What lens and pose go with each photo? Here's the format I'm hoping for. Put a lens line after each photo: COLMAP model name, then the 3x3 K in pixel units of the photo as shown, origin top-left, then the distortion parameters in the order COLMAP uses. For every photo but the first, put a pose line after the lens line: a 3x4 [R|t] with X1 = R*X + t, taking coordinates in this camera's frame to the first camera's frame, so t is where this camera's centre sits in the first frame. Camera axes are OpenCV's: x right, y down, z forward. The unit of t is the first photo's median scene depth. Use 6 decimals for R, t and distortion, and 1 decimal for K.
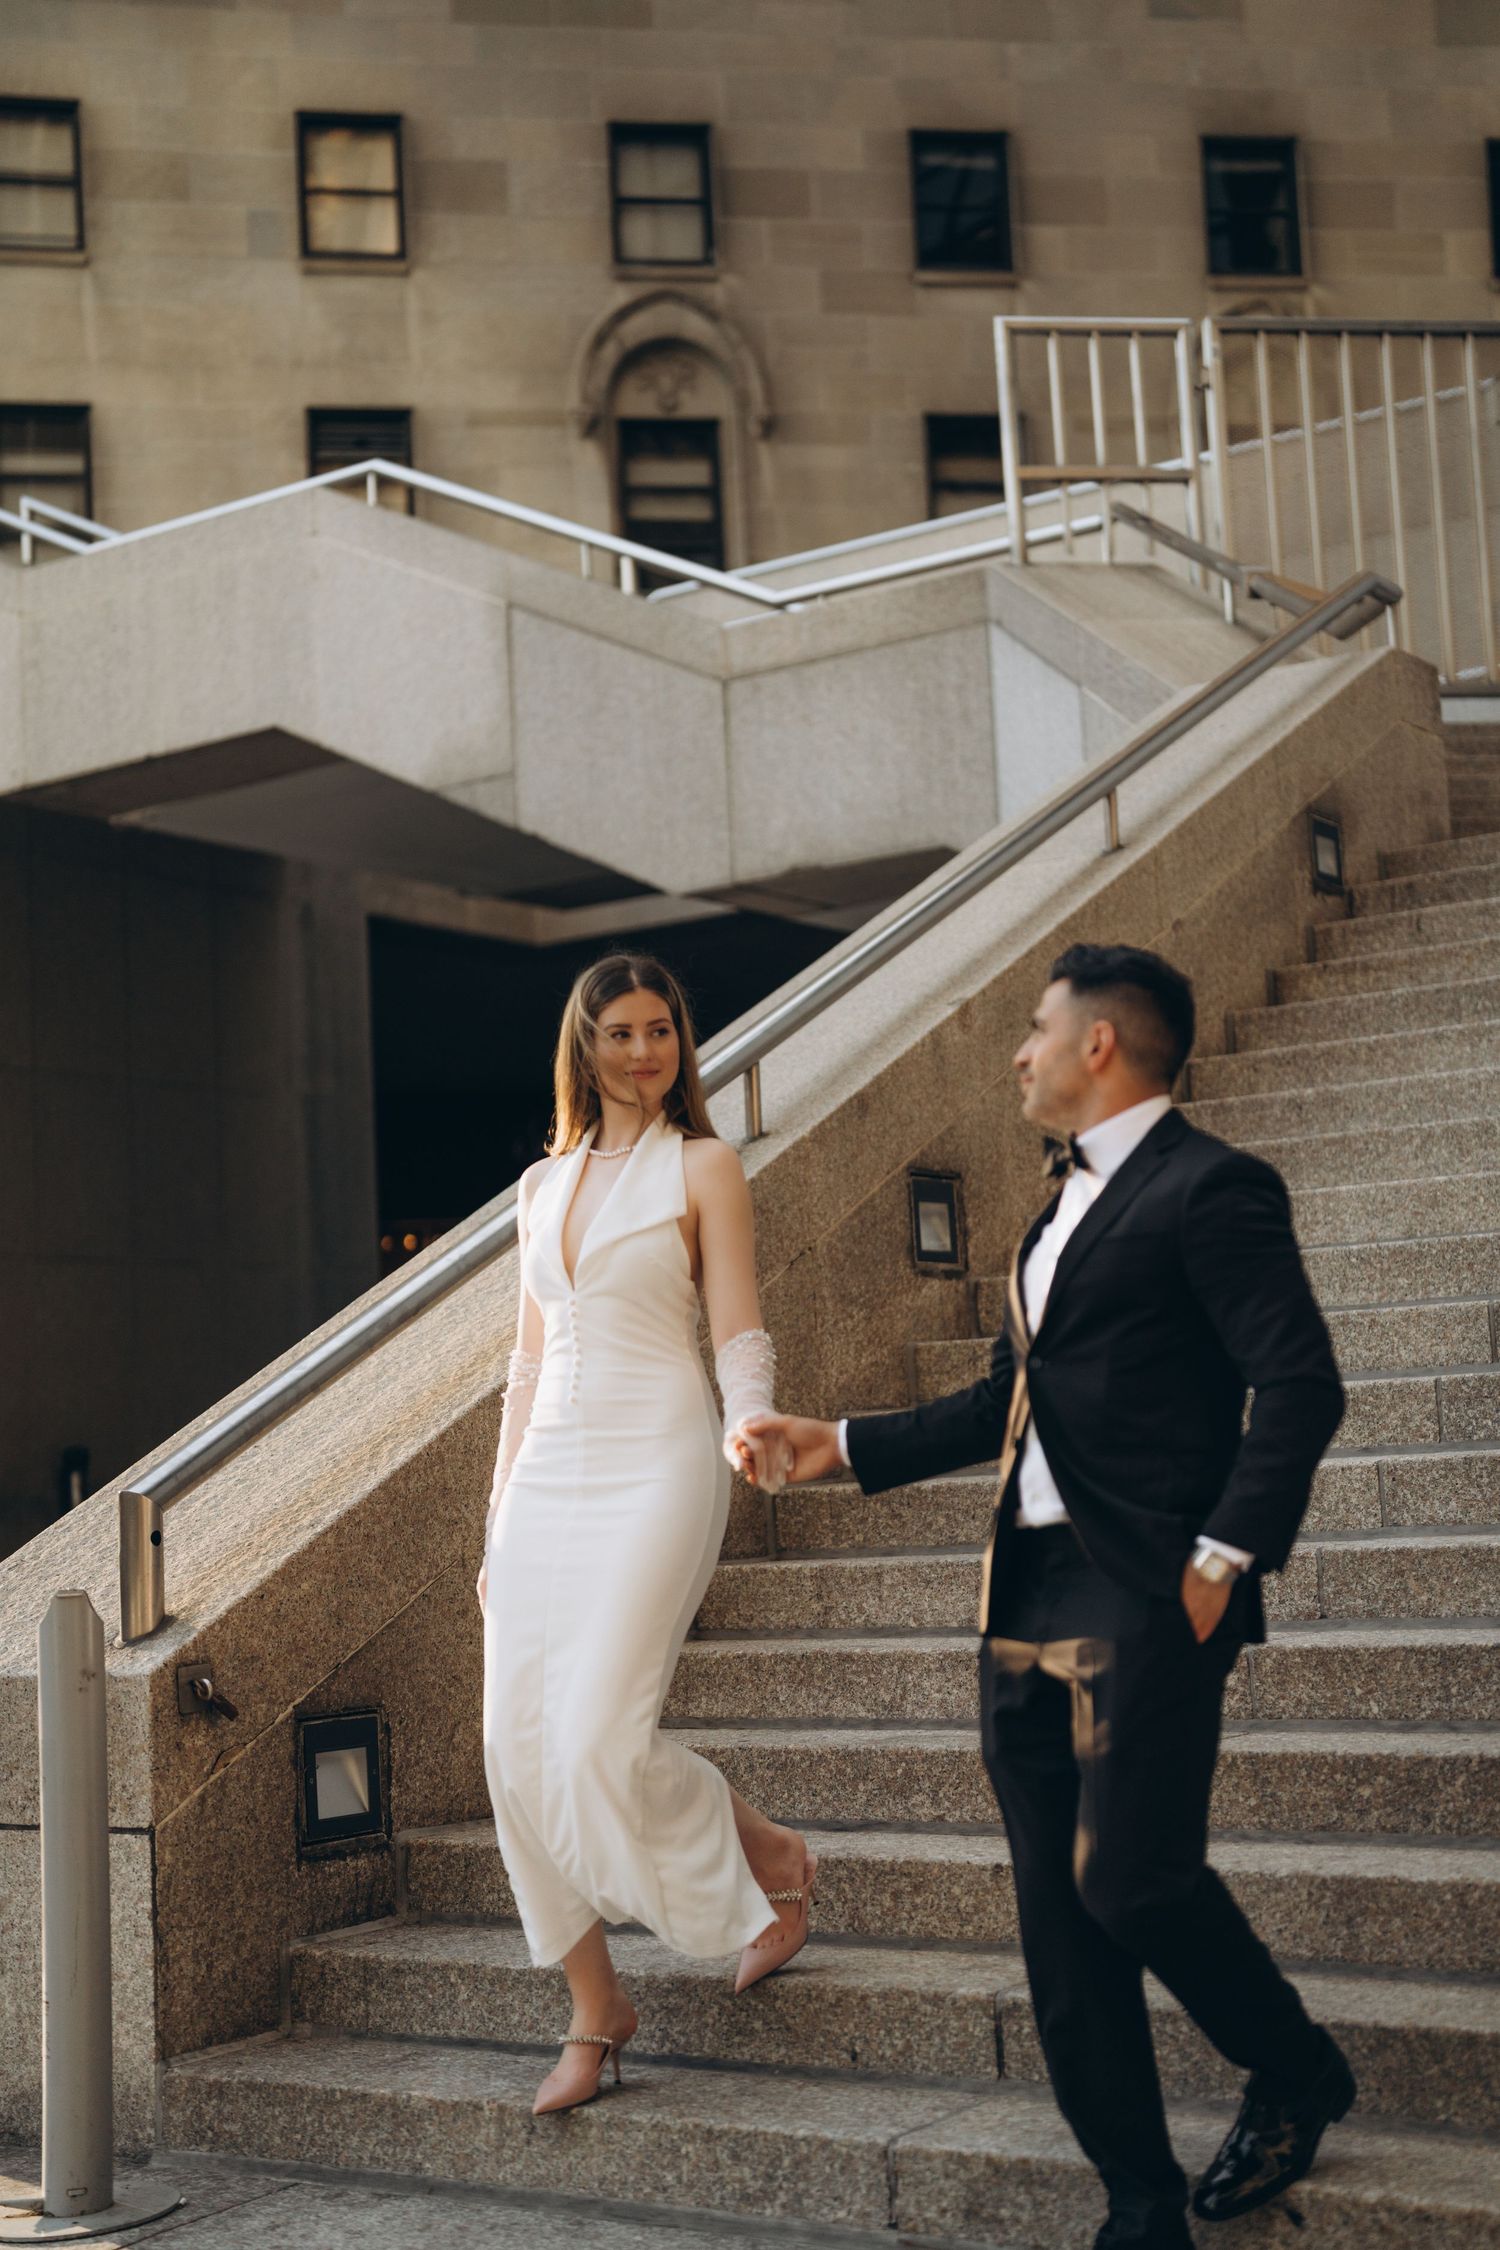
lens RADIAL K [[3178.7, 0, 750.0], [0, 3178.7, 1125.0], [0, 0, 1]] dist [-0.120722, 0.839442]
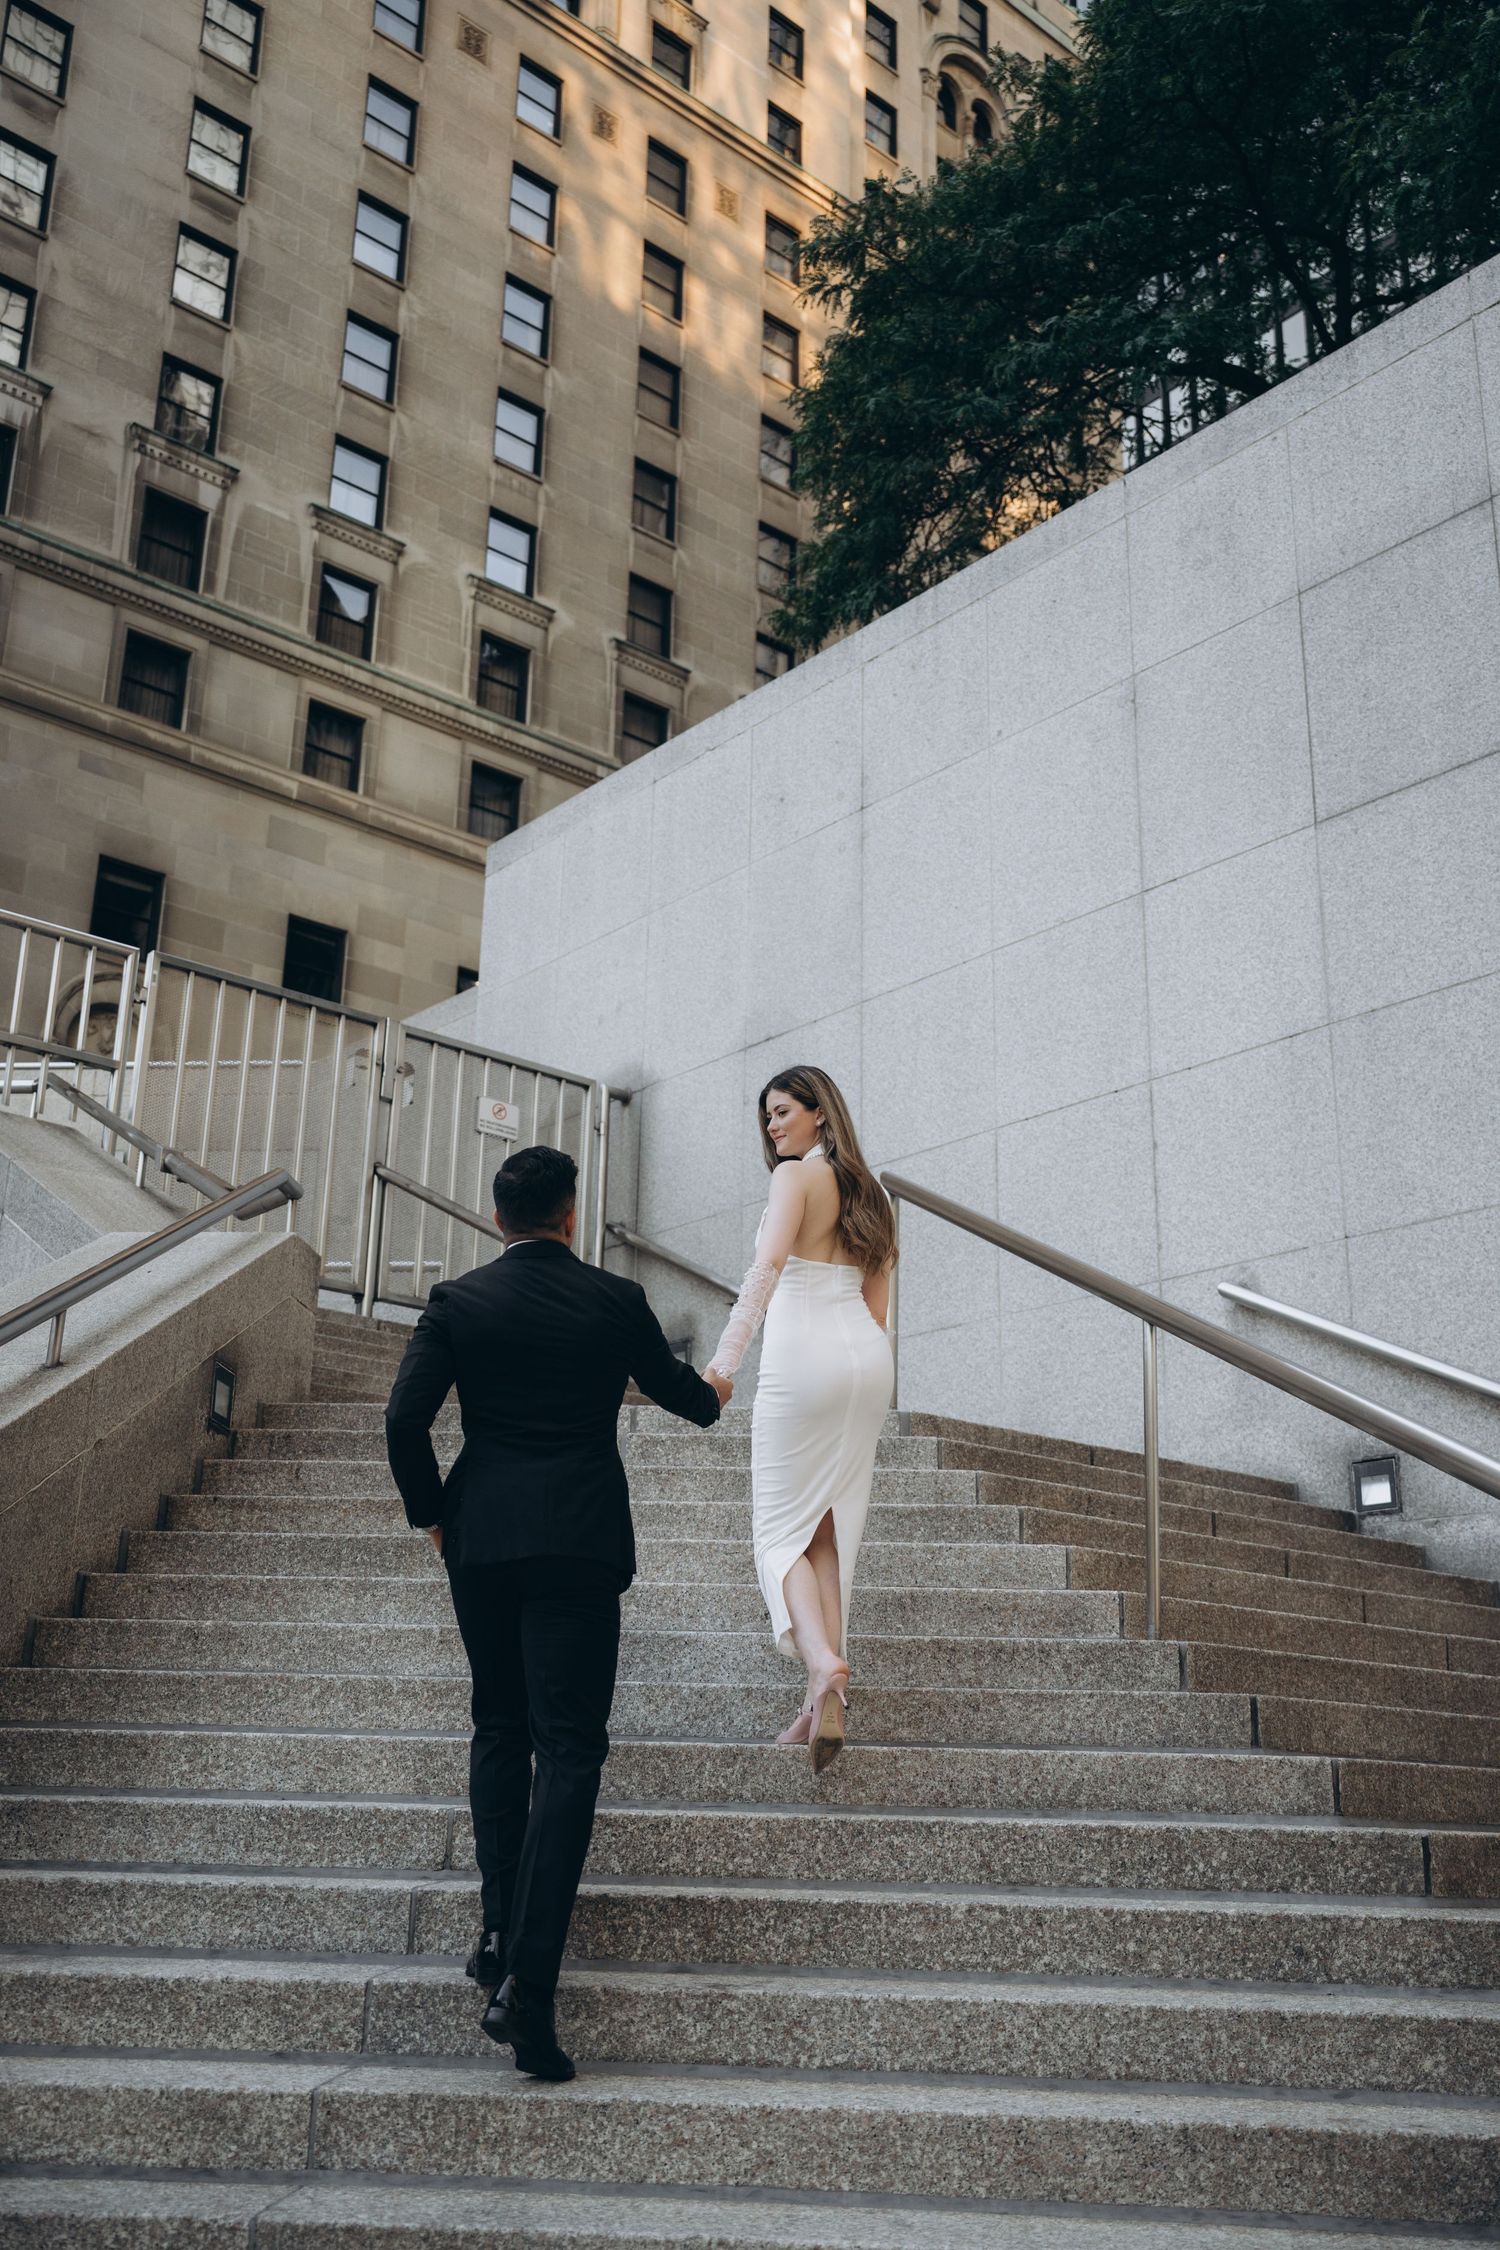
lens RADIAL K [[2110.9, 0, 749.0], [0, 2110.9, 1155.2], [0, 0, 1]] dist [-0.010686, 0.098235]
pose [[0.863150, 0.220170, 0.454419, -0.022832], [-0.126917, 0.965639, -0.226788, -0.023140], [-0.488737, 0.138079, 0.861435, 0.258094]]
